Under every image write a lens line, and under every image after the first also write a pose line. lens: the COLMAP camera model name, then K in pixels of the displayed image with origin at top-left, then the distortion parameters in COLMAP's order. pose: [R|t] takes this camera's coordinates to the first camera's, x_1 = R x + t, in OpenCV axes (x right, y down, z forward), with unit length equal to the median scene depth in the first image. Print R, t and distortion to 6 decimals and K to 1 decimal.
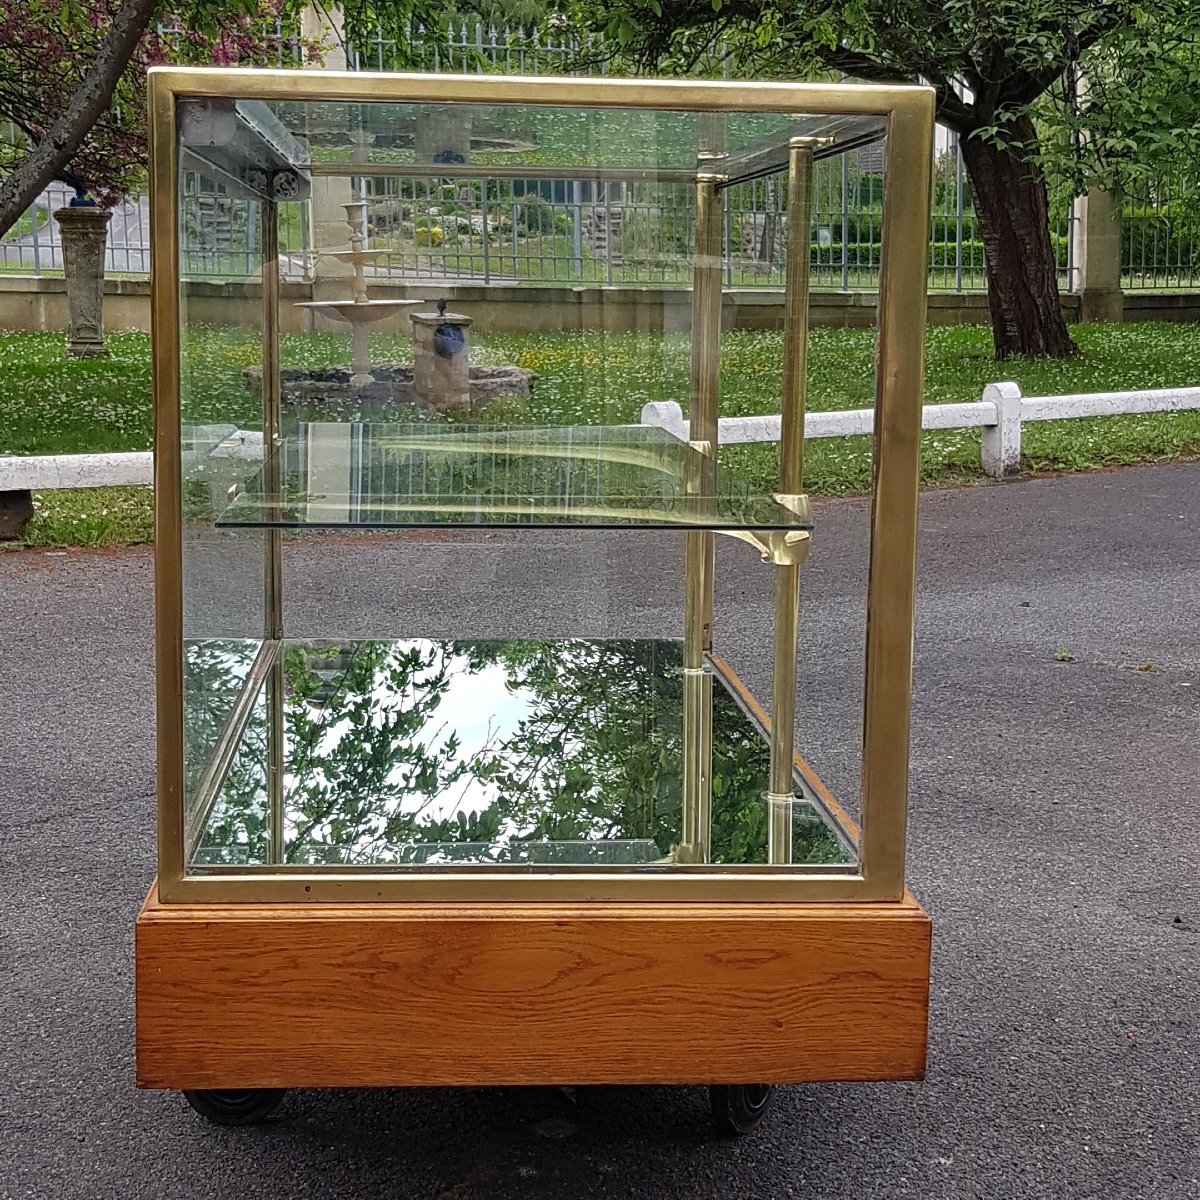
lens RADIAL K [[2151.3, 0, 584.0], [0, 2151.3, 599.7], [0, 0, 1]] dist [0.095995, -0.085854]
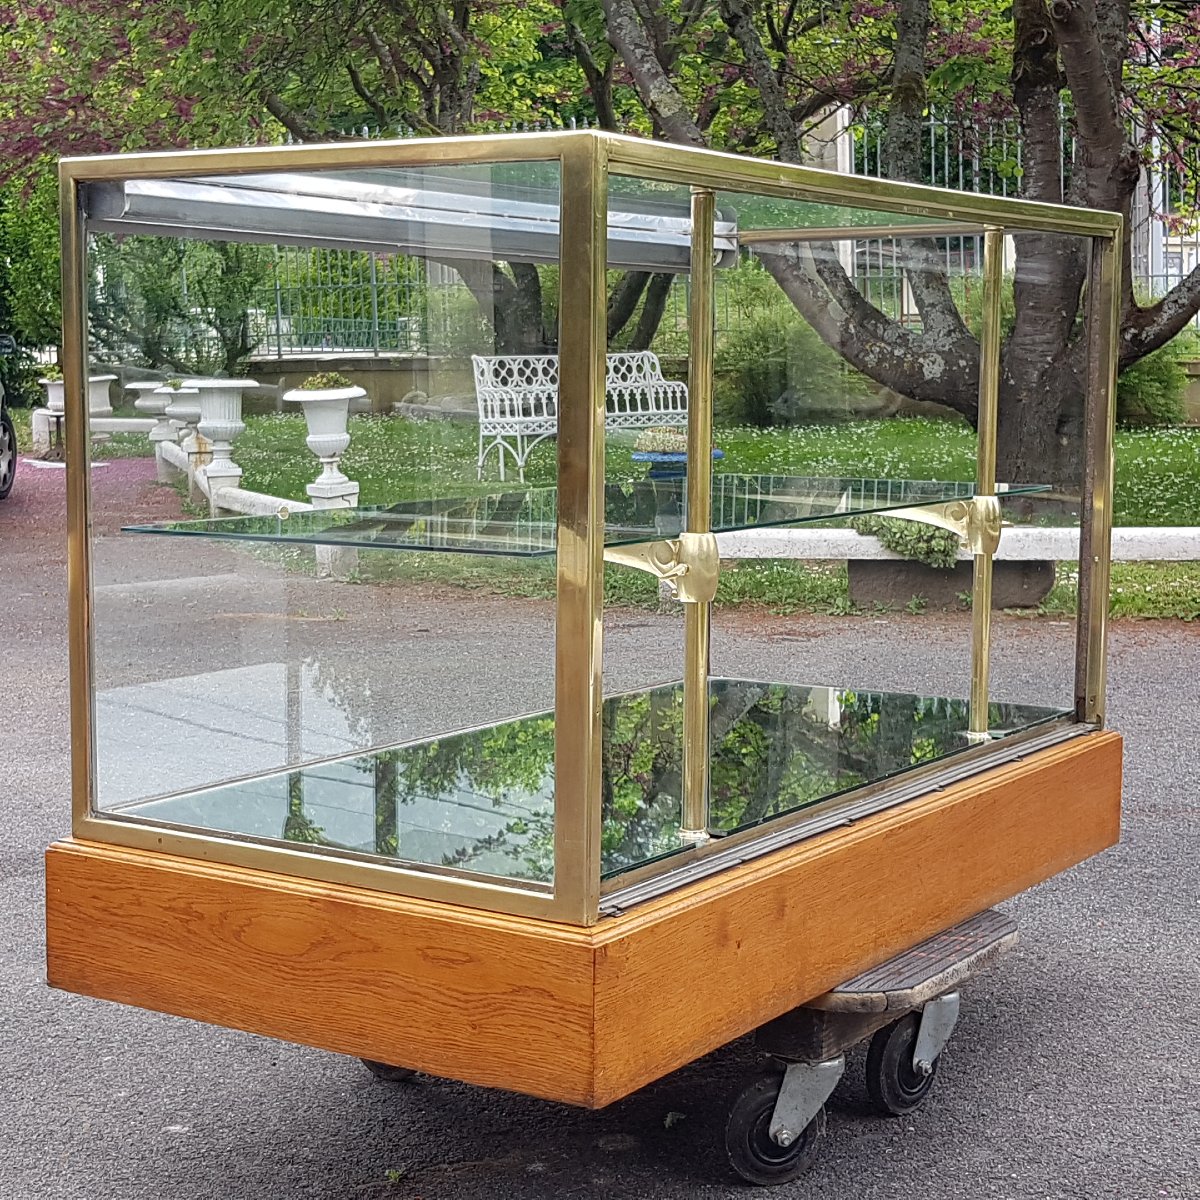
lens RADIAL K [[2151.3, 0, 584.0], [0, 2151.3, 599.7], [0, 0, 1]] dist [0.095995, -0.085854]
pose [[0.788179, 0.049506, -0.613452, 0.759986], [-0.075632, 0.996996, -0.016716, 0.004626], [0.610781, 0.059571, 0.789555, 0.197646]]
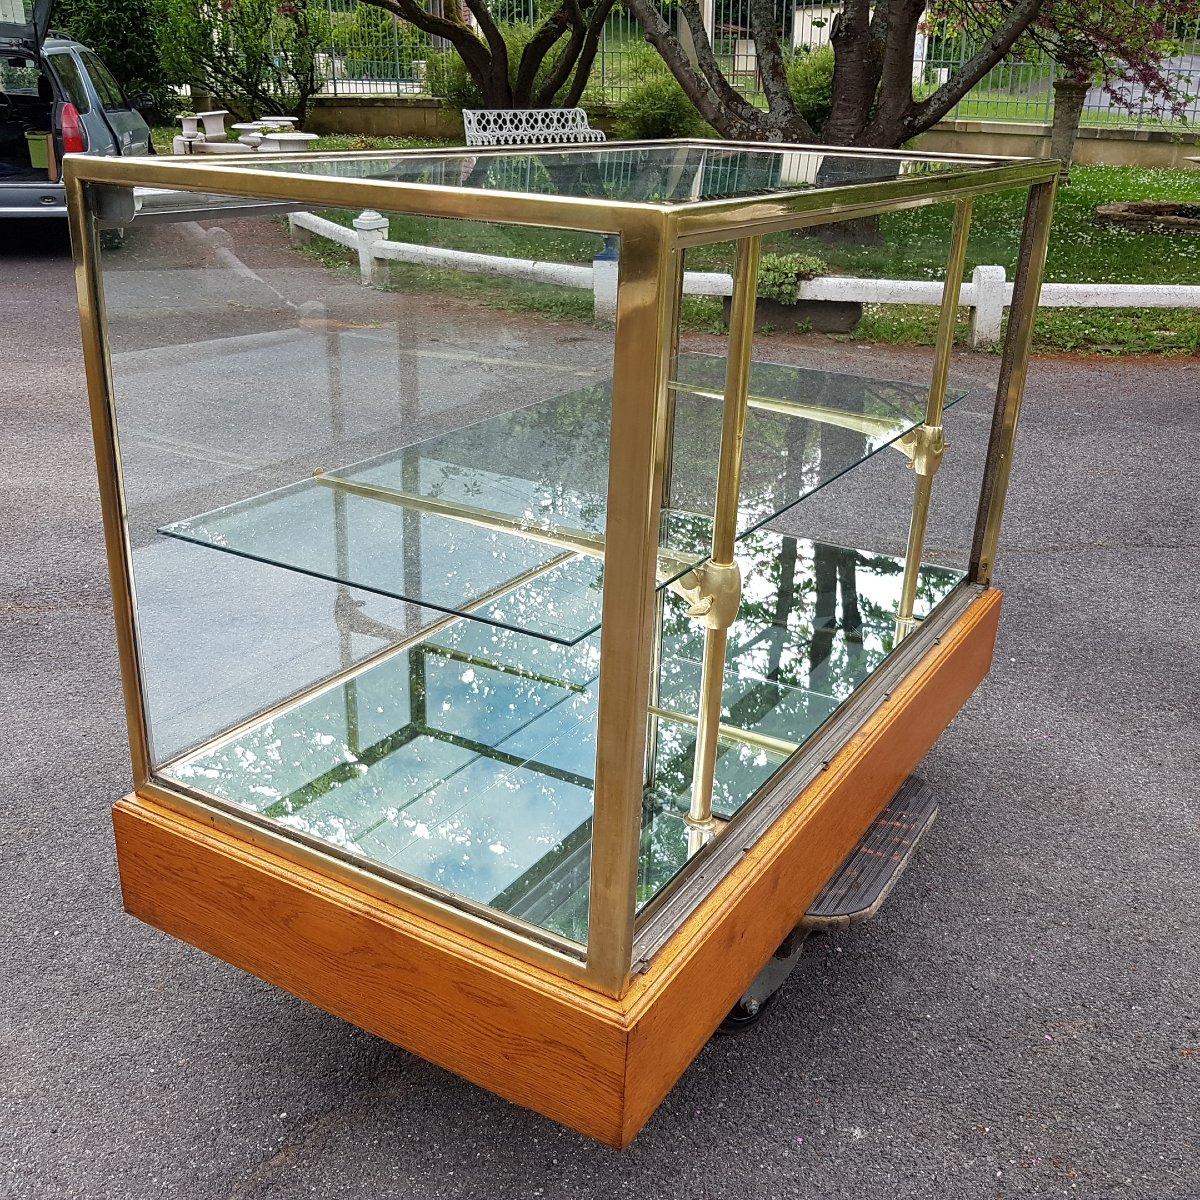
lens RADIAL K [[1254.3, 0, 583.6], [0, 1254.3, 608.9], [0, 0, 1]] dist [0.002934, -0.036357]
pose [[0.812271, 0.226004, -0.537716, 0.418547], [-0.096223, 0.961172, 0.258630, -0.197818], [0.575289, -0.158337, 0.802479, 0.538093]]
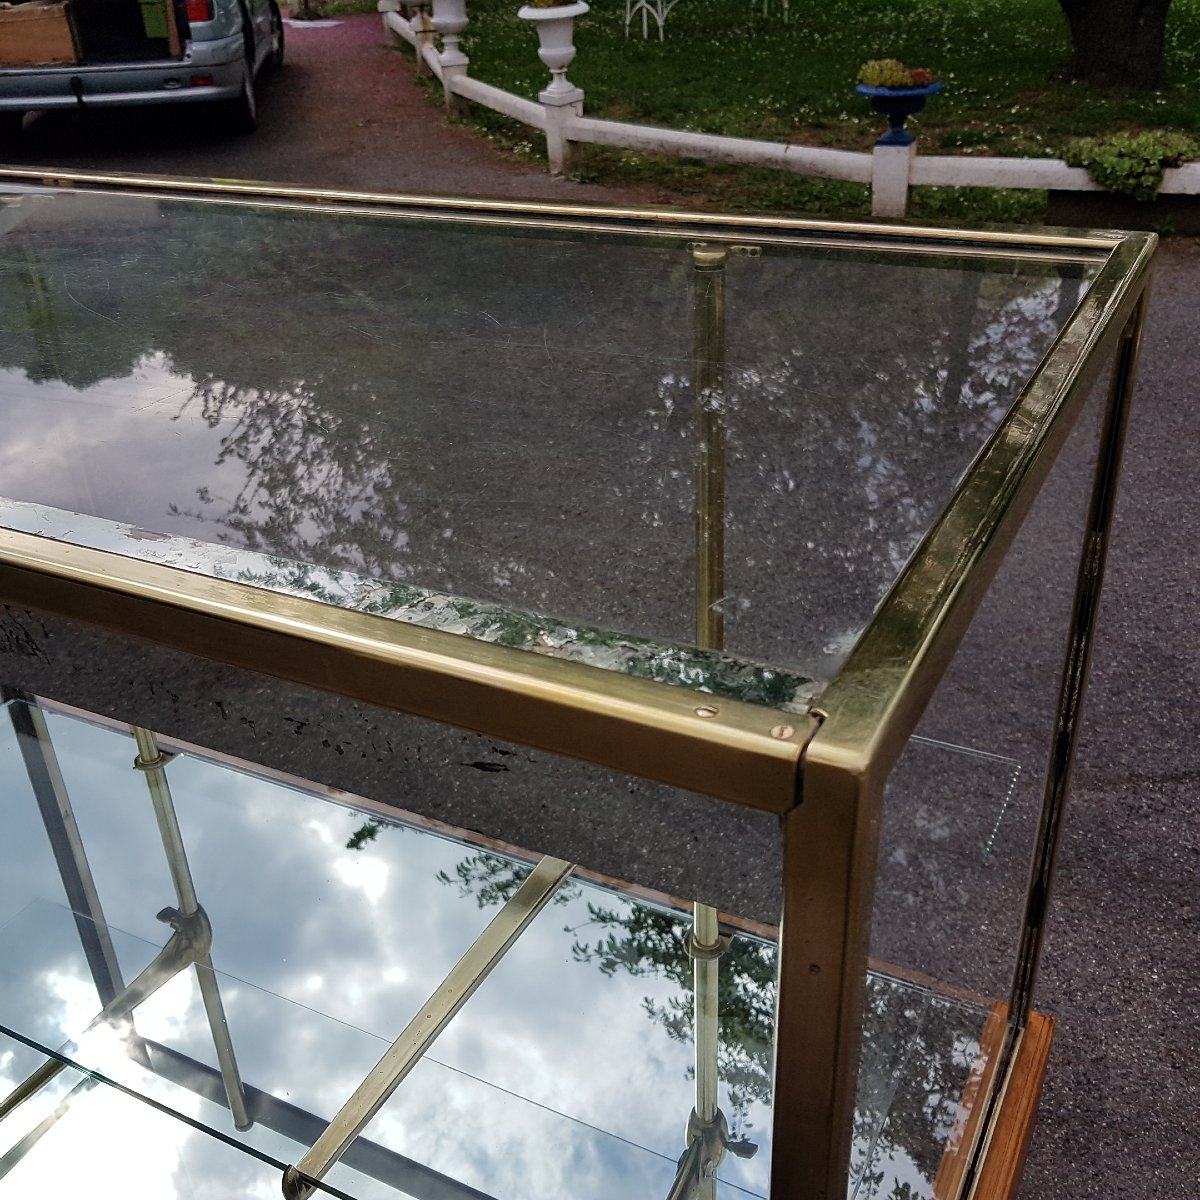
lens RADIAL K [[1254.3, 0, 583.6], [0, 1254.3, 608.9], [0, 0, 1]] dist [0.002934, -0.036357]
pose [[0.770085, 0.286064, -0.570208, -0.316634], [-0.054747, 0.920162, 0.387692, -0.323713], [0.635588, -0.267339, 0.724264, 0.902363]]
